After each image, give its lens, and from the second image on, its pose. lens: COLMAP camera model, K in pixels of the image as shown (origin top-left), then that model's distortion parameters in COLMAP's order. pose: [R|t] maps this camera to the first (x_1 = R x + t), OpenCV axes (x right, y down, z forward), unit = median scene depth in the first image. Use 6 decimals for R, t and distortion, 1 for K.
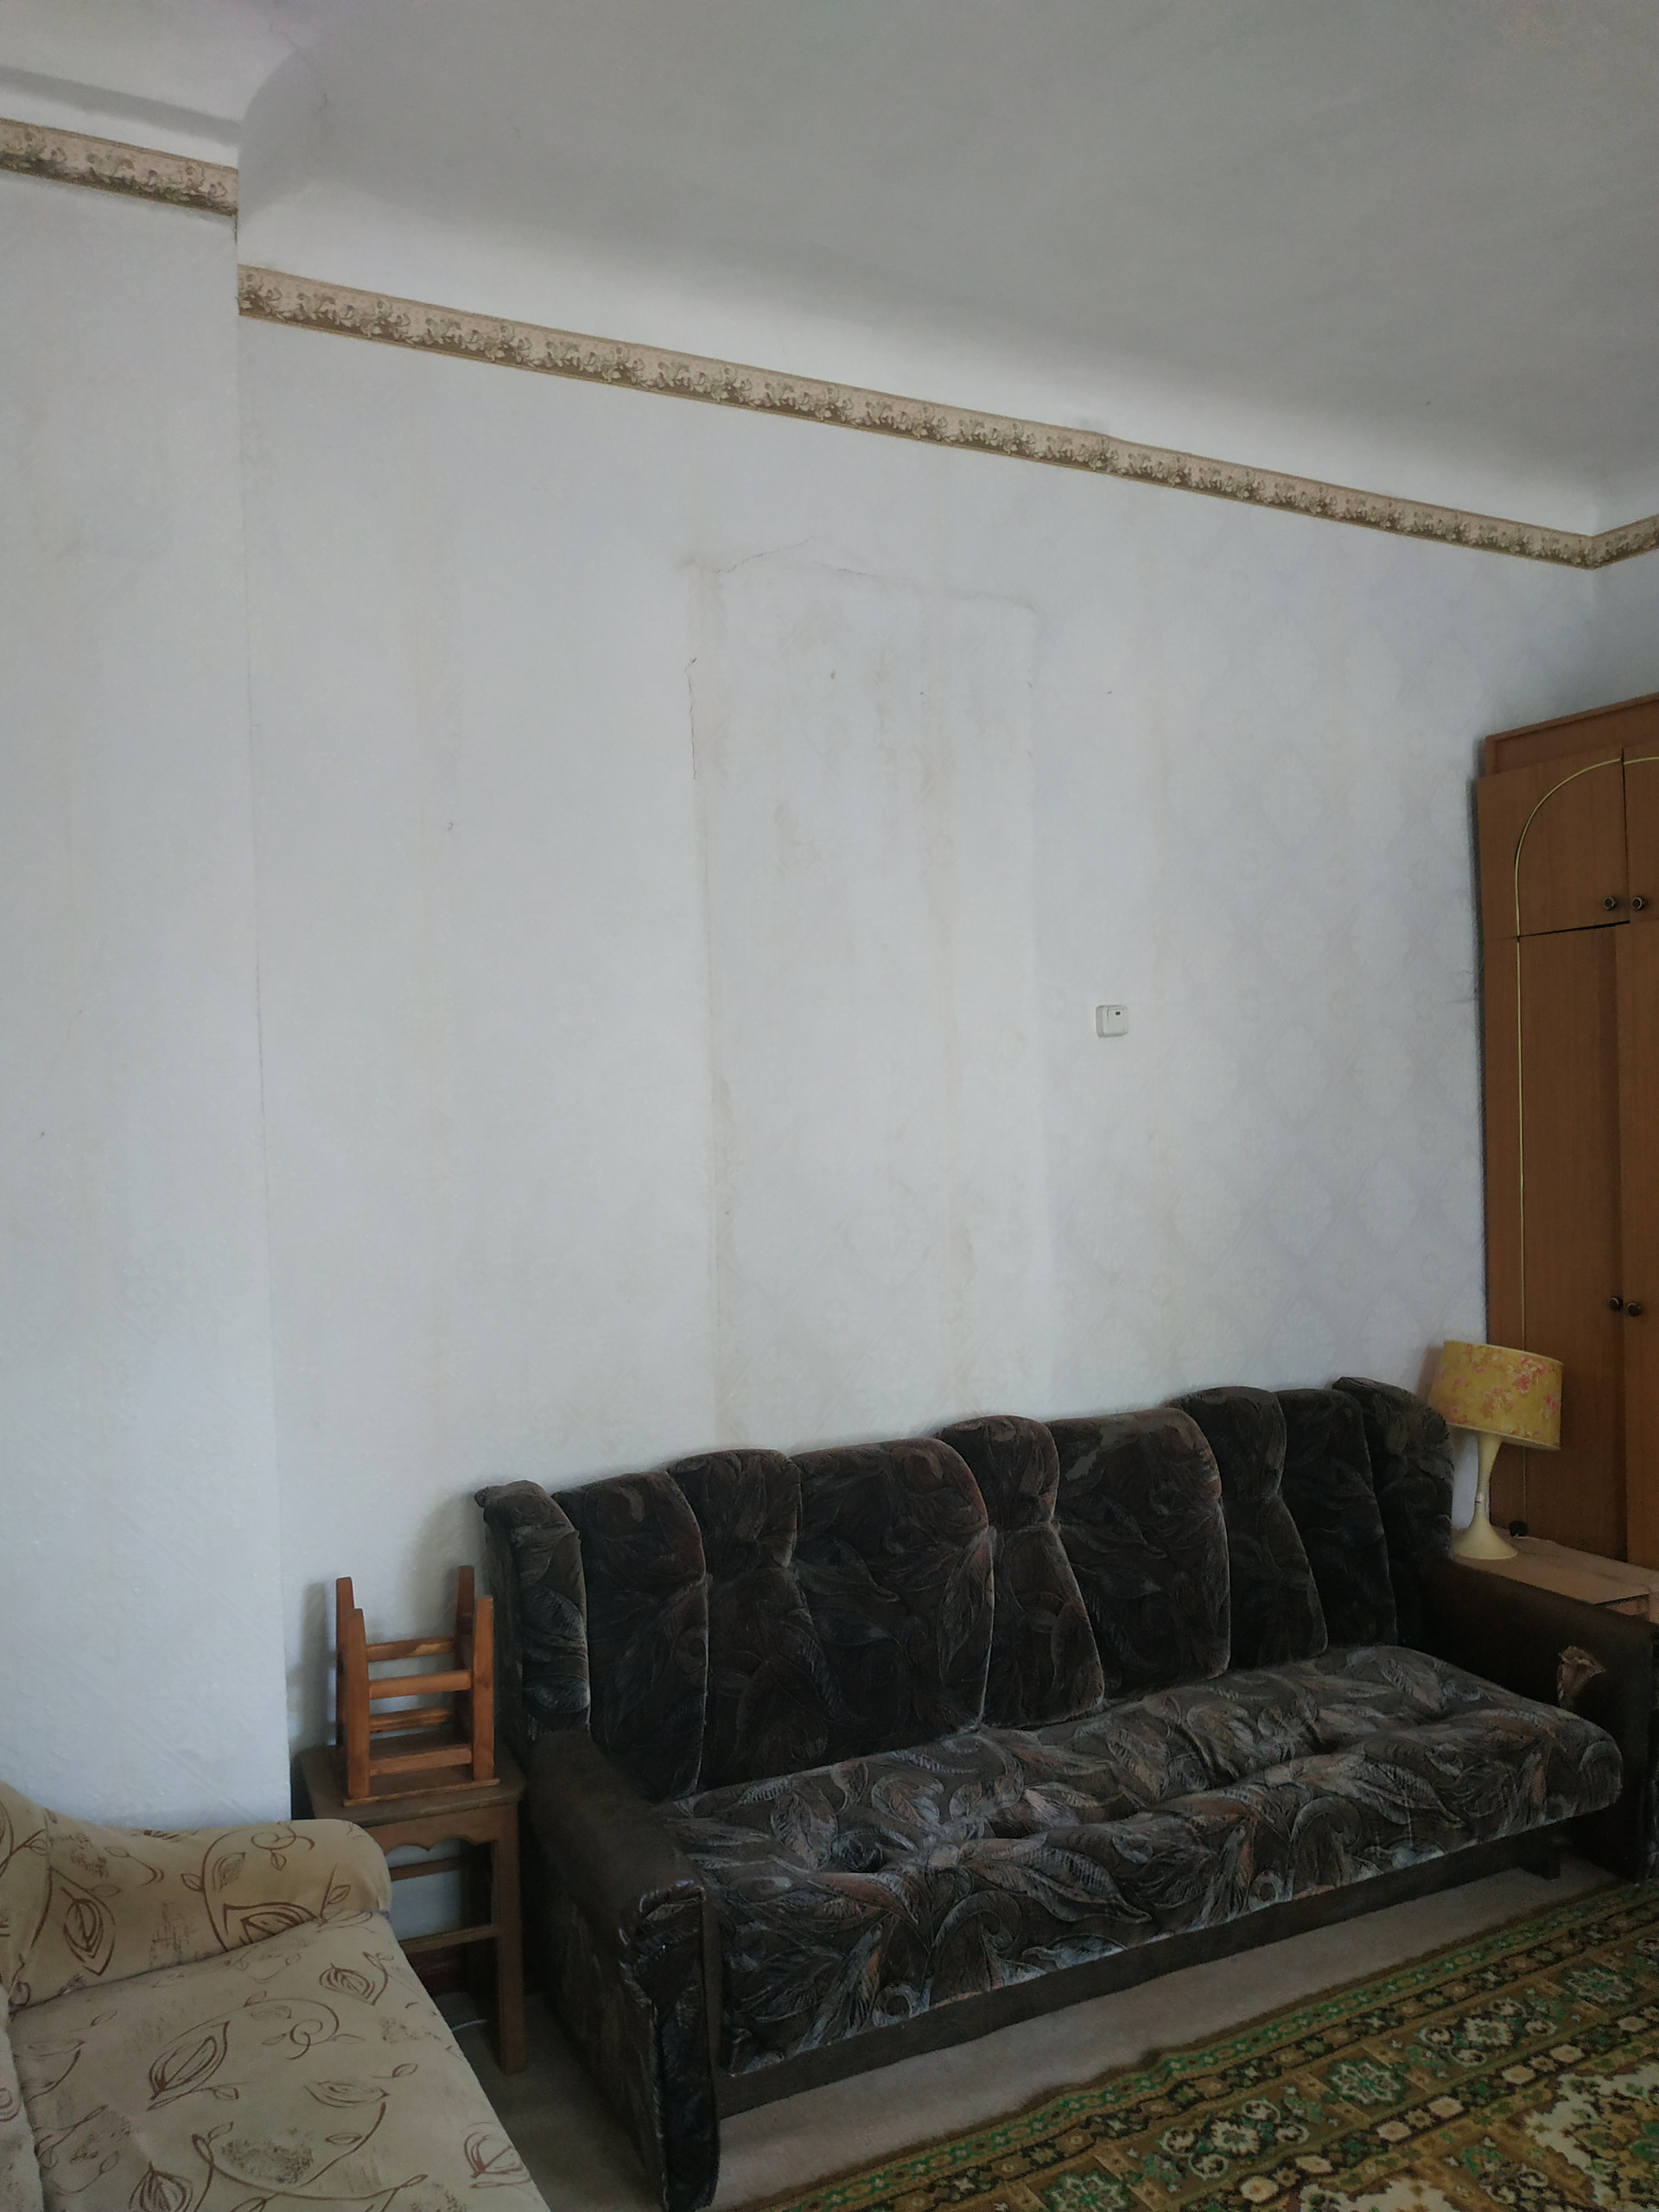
lens RADIAL K [[1621.9, 0, 829.5], [0, 1621.9, 1106.0], [0, 0, 1]] dist [-0.001454, 0.011385]
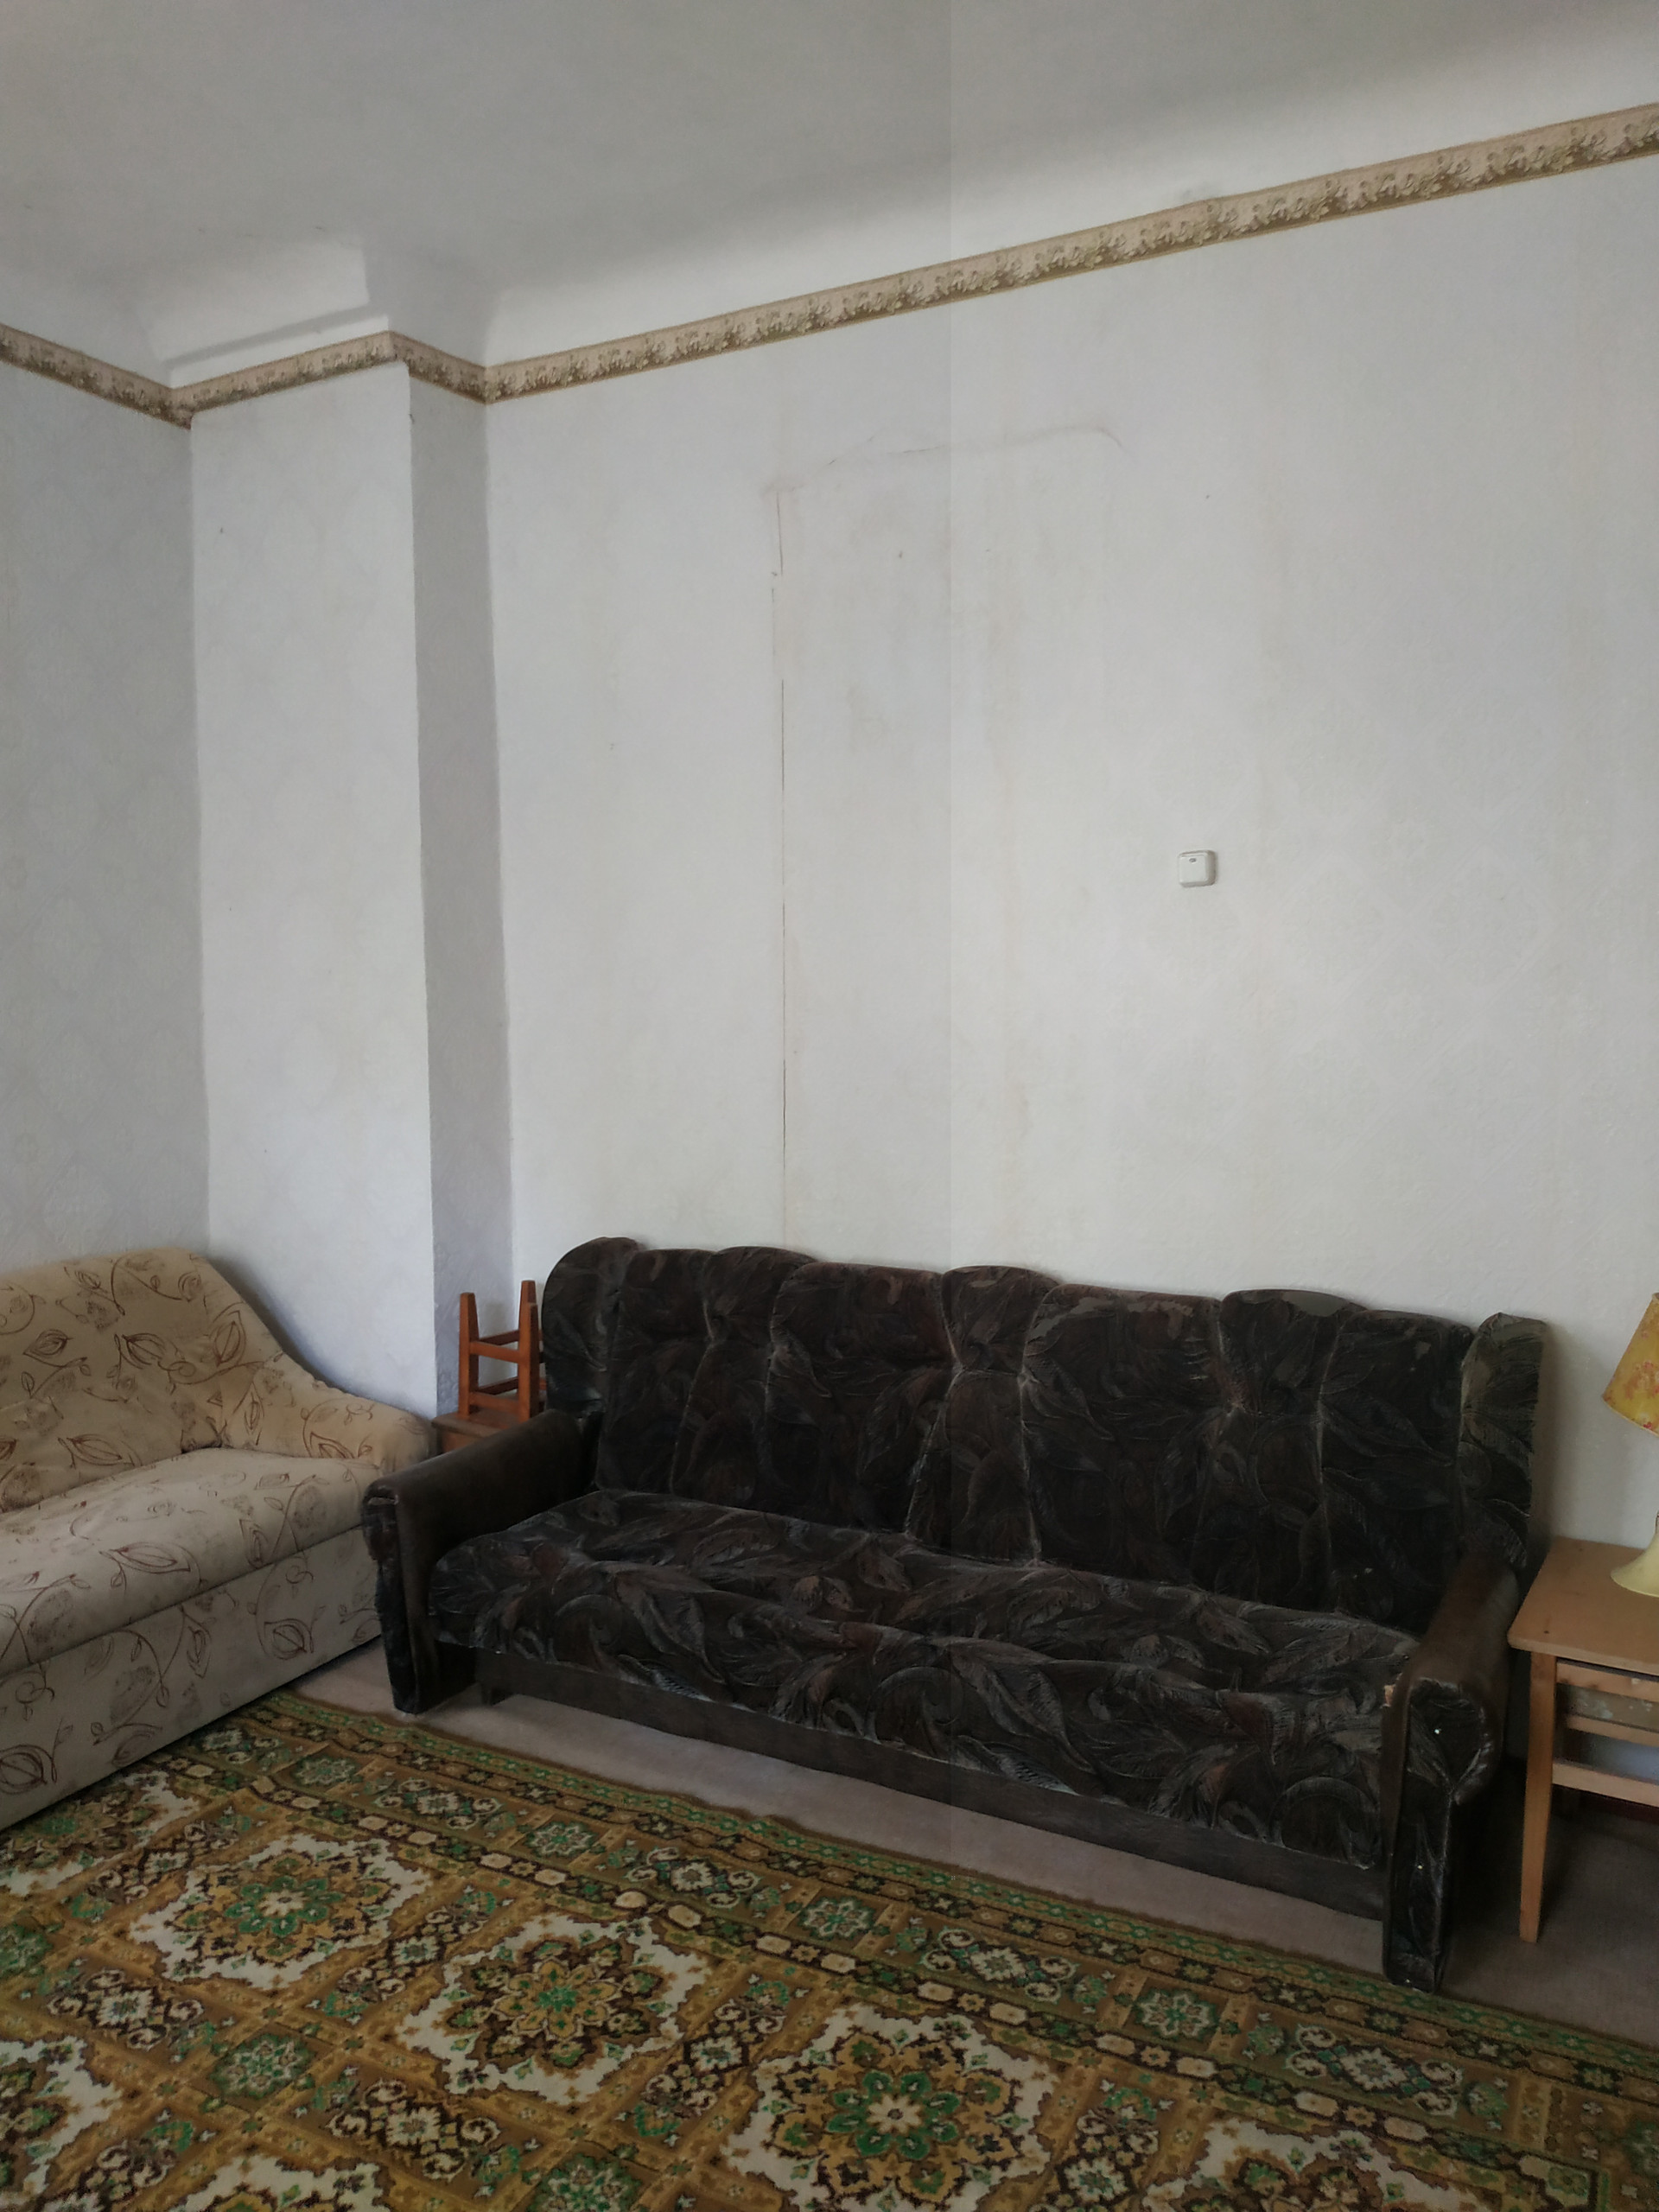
lens RADIAL K [[1545.0, 0, 829.5], [0, 1545.0, 1106.0], [0, 0, 1]] dist [0.002150, -0.032649]
pose [[0.588768, 0.081099, -0.804224, 0.894208], [-0.015299, 0.995894, 0.089227, 0.007126], [0.808158, -0.040231, 0.587591, 0.378106]]
